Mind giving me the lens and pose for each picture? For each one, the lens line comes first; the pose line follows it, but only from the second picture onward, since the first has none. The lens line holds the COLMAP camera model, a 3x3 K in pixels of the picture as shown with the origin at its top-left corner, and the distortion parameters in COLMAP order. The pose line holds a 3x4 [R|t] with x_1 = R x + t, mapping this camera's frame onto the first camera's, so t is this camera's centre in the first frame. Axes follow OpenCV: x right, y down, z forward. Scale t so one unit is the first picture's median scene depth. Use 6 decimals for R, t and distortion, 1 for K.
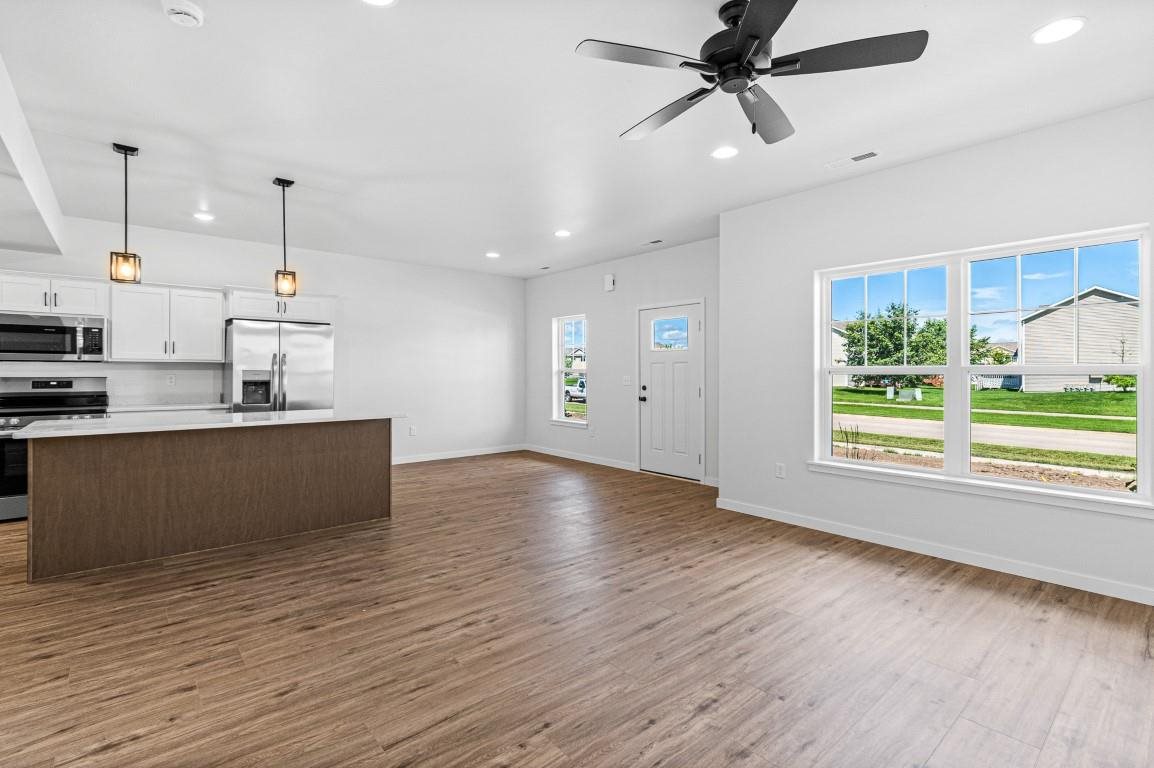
lens RADIAL K [[528.4, 0, 570.1], [0, 528.4, 383.7], [0, 0, 1]] dist [0.000840, -0.001770]
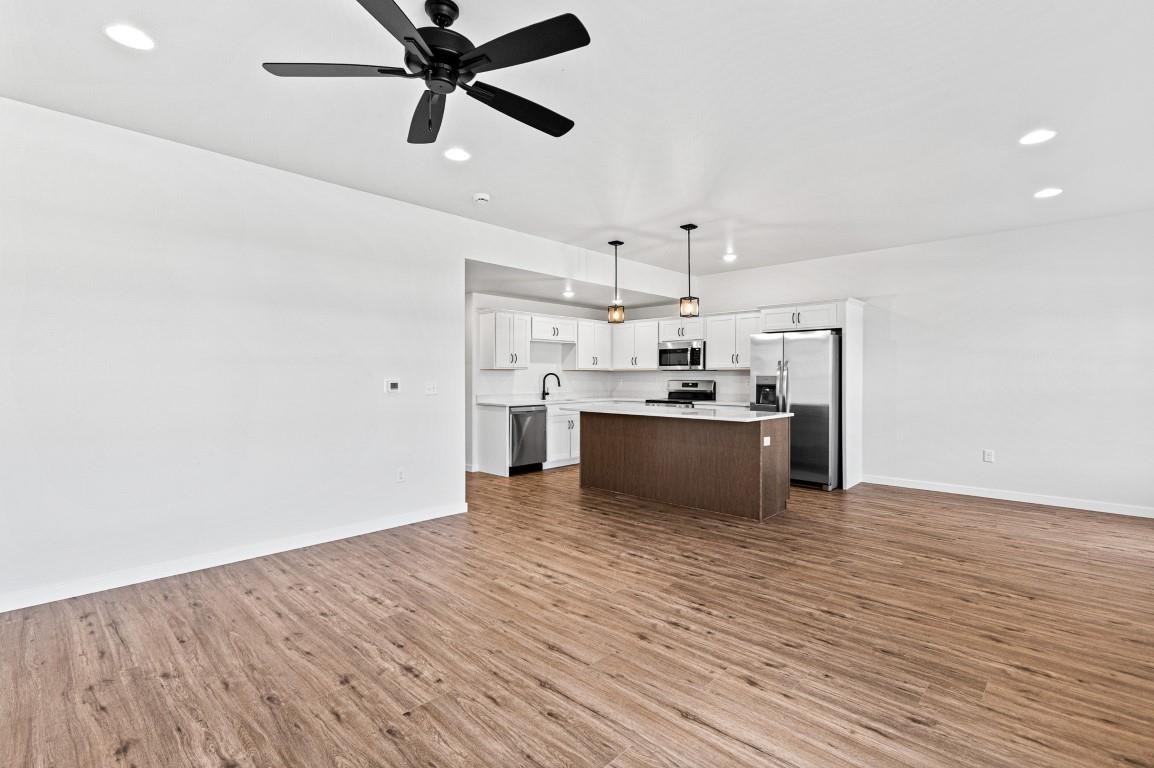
lens RADIAL K [[528.4, 0, 570.5], [0, 528.4, 375.5], [0, 0, 1]] dist [0.000840, -0.001770]
pose [[0.109059, -0.003308, -0.994030, 0.813096], [-0.024871, 0.999672, -0.006055, -0.011800], [0.993724, 0.025383, 0.108941, 0.688577]]
